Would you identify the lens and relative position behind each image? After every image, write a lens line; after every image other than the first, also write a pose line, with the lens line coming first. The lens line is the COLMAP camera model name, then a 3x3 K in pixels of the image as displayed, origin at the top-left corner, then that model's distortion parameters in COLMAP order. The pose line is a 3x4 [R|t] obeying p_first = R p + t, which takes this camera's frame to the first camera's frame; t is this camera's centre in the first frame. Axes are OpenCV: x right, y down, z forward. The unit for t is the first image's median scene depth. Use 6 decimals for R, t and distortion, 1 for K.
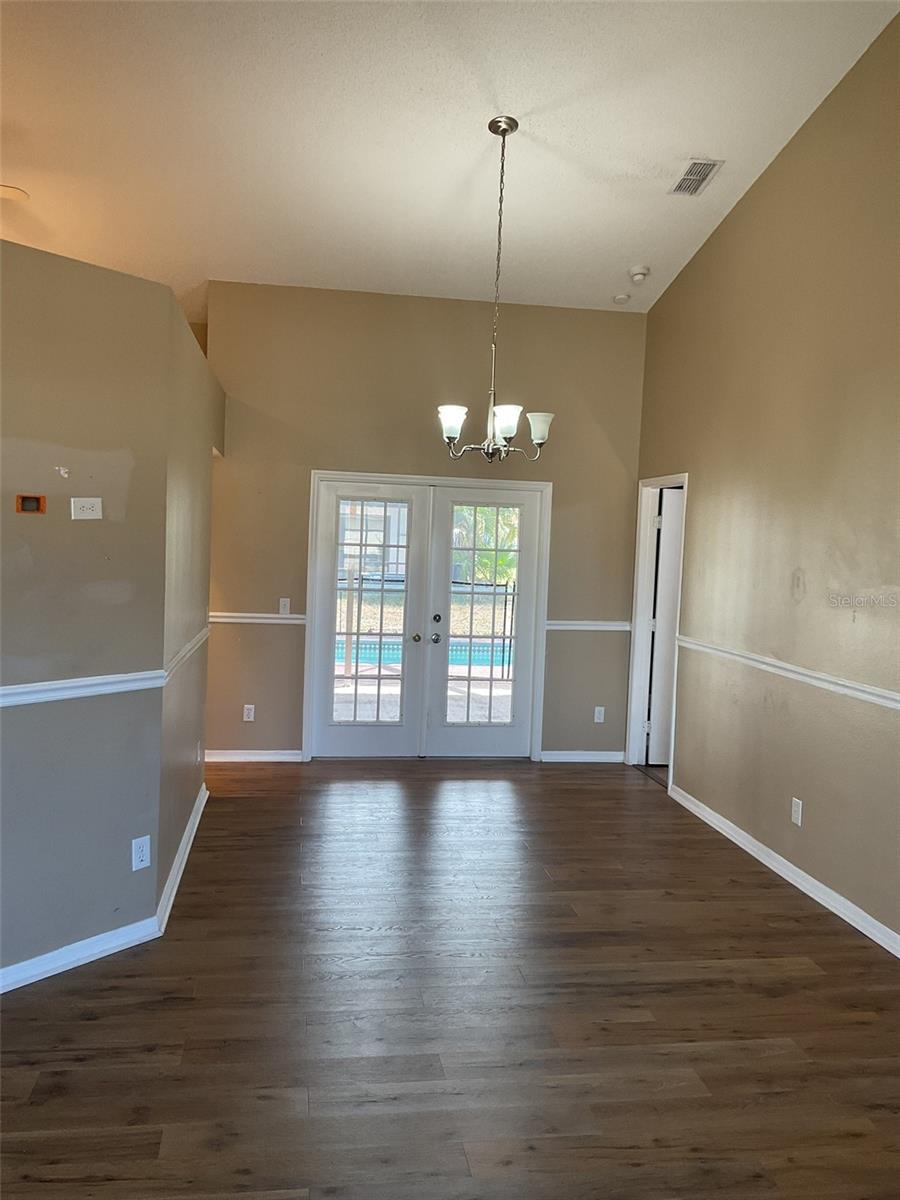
lens RADIAL K [[996.6, 0, 445.6], [0, 996.6, 595.4], [0, 0, 1]] dist [0.060783, -0.112284]
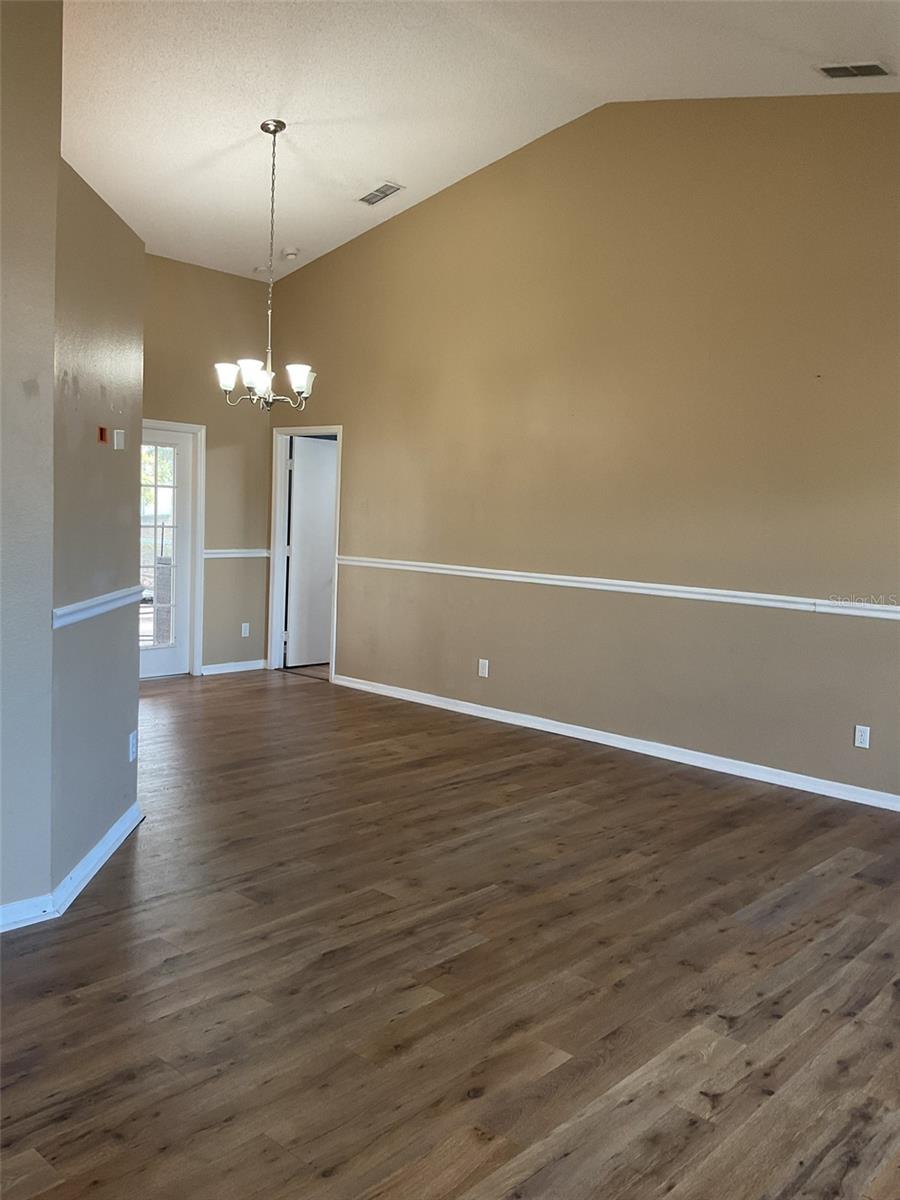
lens RADIAL K [[996.6, 0, 445.6], [0, 996.6, 595.4], [0, 0, 1]] dist [0.060783, -0.112284]
pose [[0.781735, -0.060806, 0.620639, -0.528609], [0.028626, 0.997685, 0.061690, 0.019812], [-0.622953, -0.030459, 0.781666, -0.074372]]
